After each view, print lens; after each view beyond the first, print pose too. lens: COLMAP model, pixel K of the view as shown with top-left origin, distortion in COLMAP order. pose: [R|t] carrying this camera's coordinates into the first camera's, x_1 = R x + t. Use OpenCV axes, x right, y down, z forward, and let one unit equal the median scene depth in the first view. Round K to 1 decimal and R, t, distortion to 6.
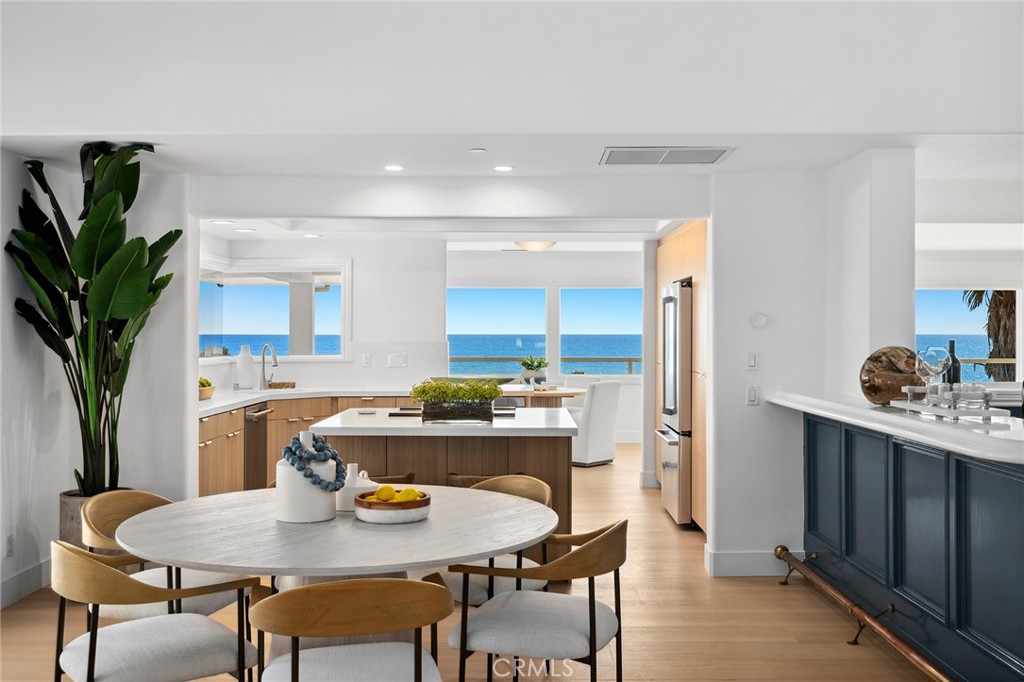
lens RADIAL K [[982.1, 0, 511.7], [0, 982.1, 340.0], [0, 0, 1]] dist [0.024173, 0.000000]
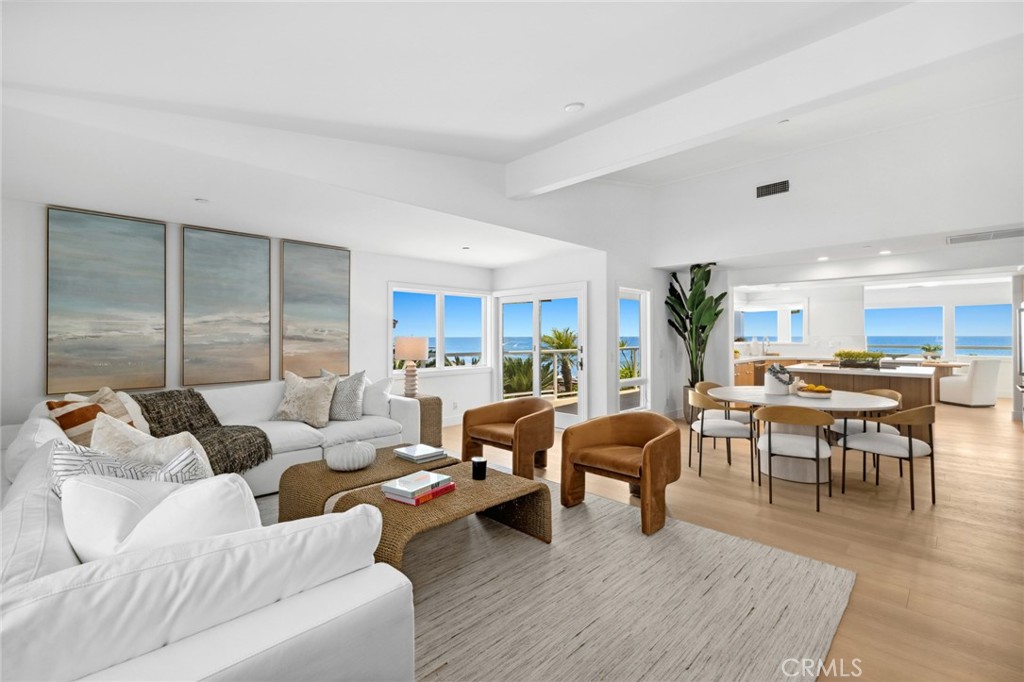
lens RADIAL K [[431.9, 0, 506.2], [0, 431.9, 328.9], [0, 0, 1]] dist [-0.000033, -0.000290]
pose [[0.703320, -0.014783, -0.710720, 0.077804], [-0.002597, 0.999724, -0.023364, 0.017928], [0.710869, 0.018278, 0.703087, -0.255070]]
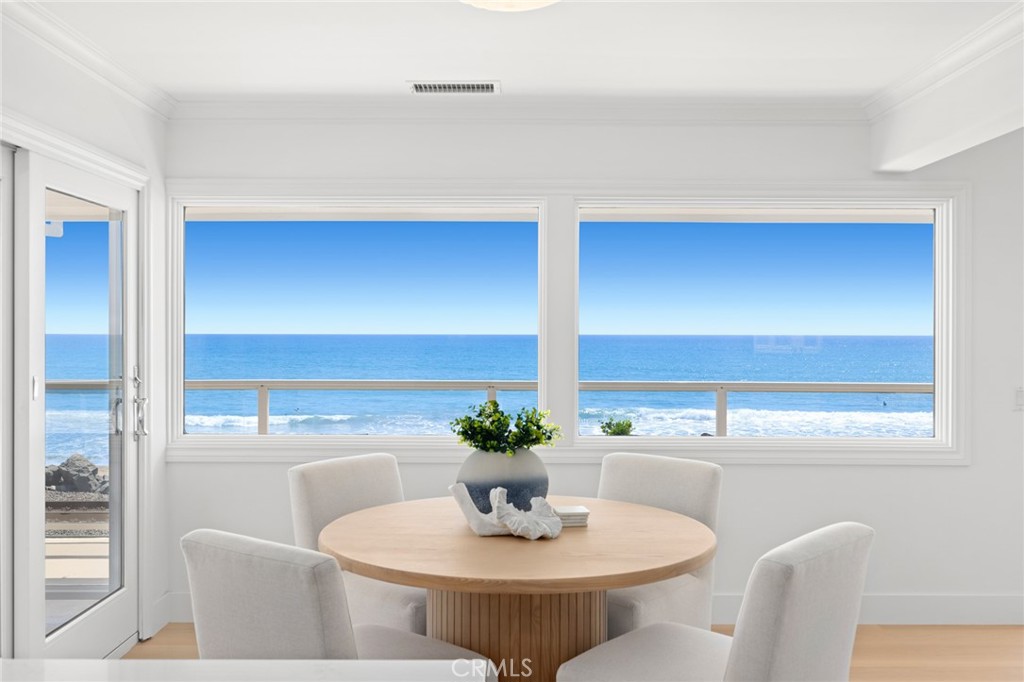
lens RADIAL K [[903.9, 0, 504.2], [0, 903.9, 335.2], [0, 0, 1]] dist [0.044831, -0.001232]
pose [[0.999921, 0.009199, 0.008596, 0.039796], [-0.009117, 0.999913, -0.009581, -0.003323], [-0.008683, 0.009502, 0.999917, 1.491470]]
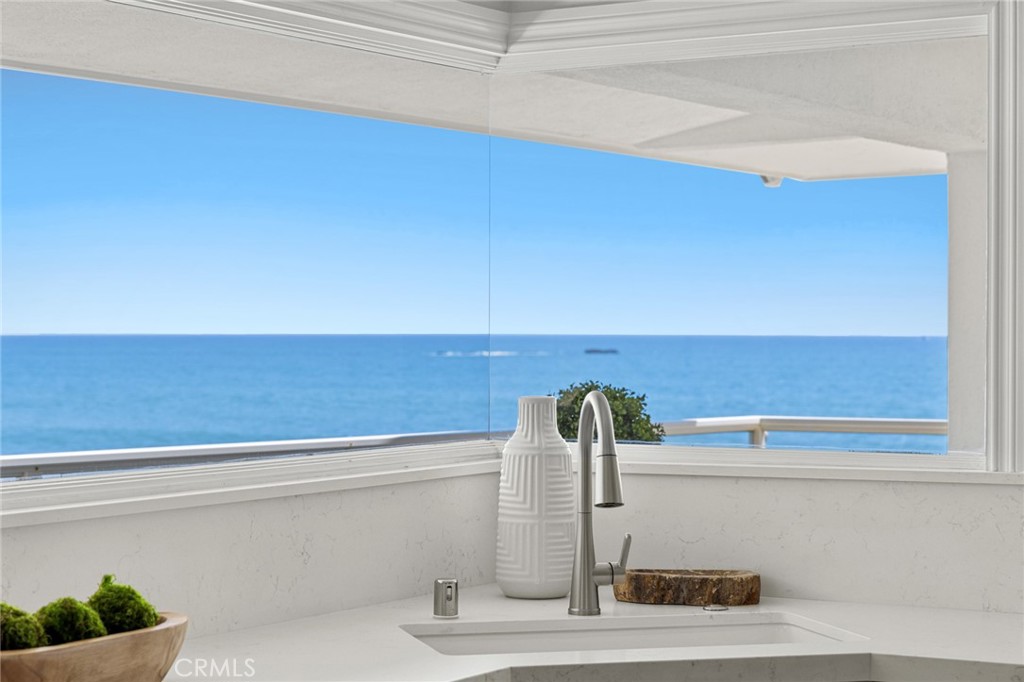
lens RADIAL K [[2170.7, 0, 515.7], [0, 2170.7, 342.4], [0, 0, 1]] dist [-0.020864, 0.000000]
pose [[0.861216, 0.002909, -0.508231, -0.051872], [-0.004508, 0.999988, -0.001916, -0.008646], [0.508219, 0.003941, 0.861219, 0.939567]]
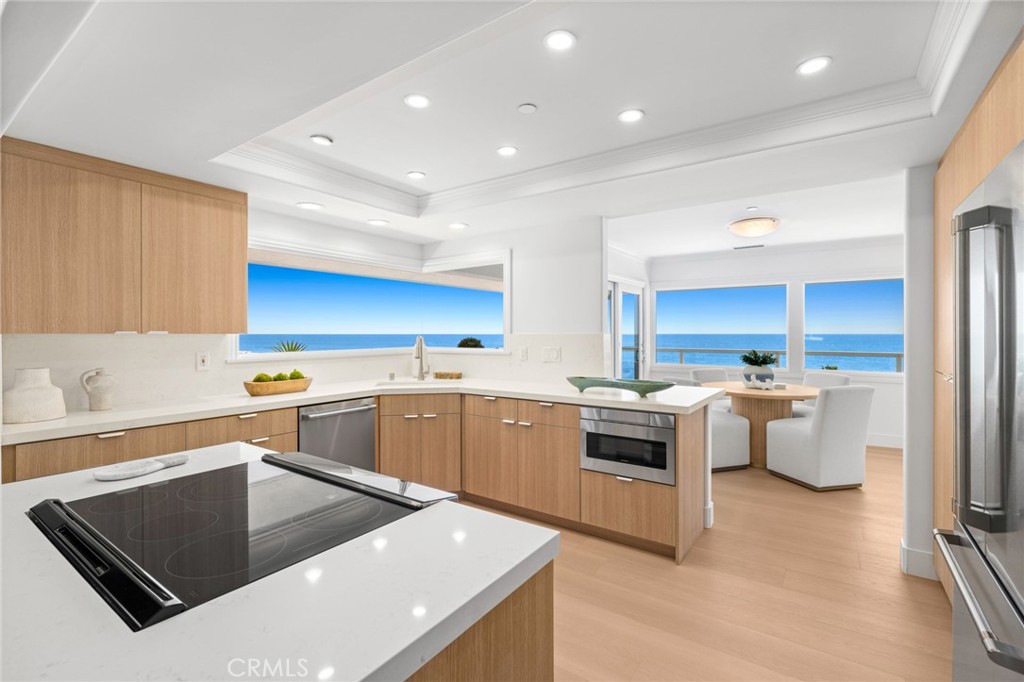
lens RADIAL K [[452.7, 0, 514.2], [0, 452.7, 333.0], [0, 0, 1]] dist [-0.000703, -0.000590]
pose [[0.823762, 0.000421, -0.566936, 0.152716], [-0.004824, 0.999969, -0.006267, 0.005778], [0.566915, 0.007897, 0.823738, 1.041740]]
